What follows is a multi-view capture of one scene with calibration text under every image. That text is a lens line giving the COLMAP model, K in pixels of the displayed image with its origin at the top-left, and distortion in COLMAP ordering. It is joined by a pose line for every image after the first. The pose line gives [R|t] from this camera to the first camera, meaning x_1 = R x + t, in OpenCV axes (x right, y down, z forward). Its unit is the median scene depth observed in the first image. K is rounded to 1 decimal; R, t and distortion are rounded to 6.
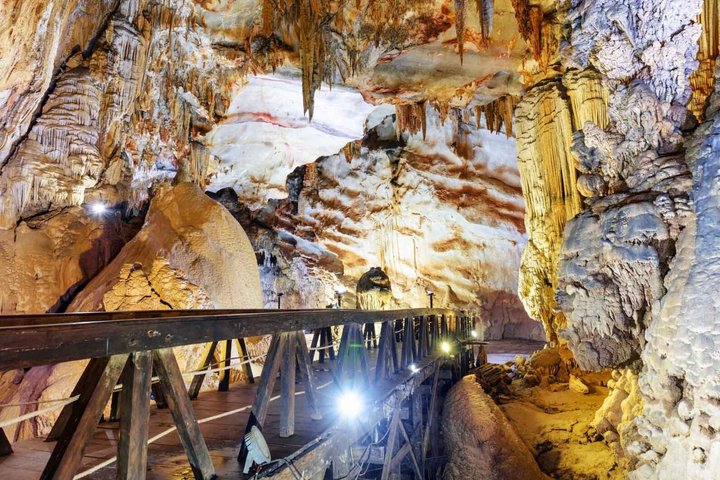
lens RADIAL K [[483.2, 0, 360.0], [0, 483.2, 240.0], [0, 0, 1]] dist [-0.003501, 0.064573]
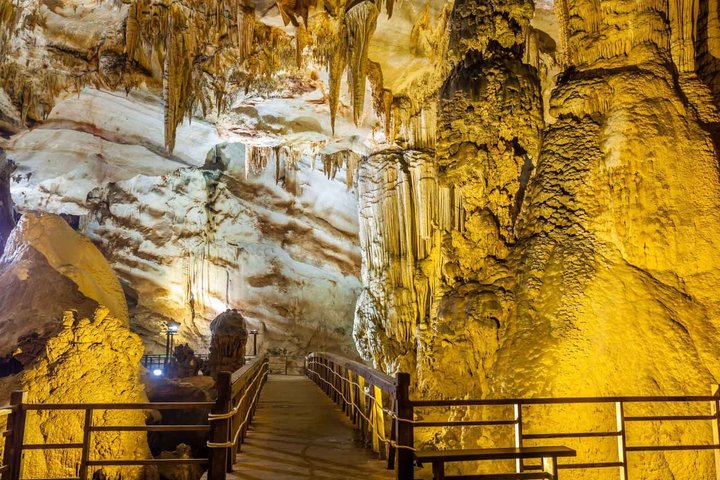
lens RADIAL K [[584.7, 0, 360.0], [0, 584.7, 240.0], [0, 0, 1]] dist [-0.005664, -0.000873]
pose [[0.904590, 0.080618, 0.418589, -0.152664], [-0.067596, 0.996658, -0.045872, -0.030806], [-0.420889, 0.013201, 0.907016, -0.143017]]
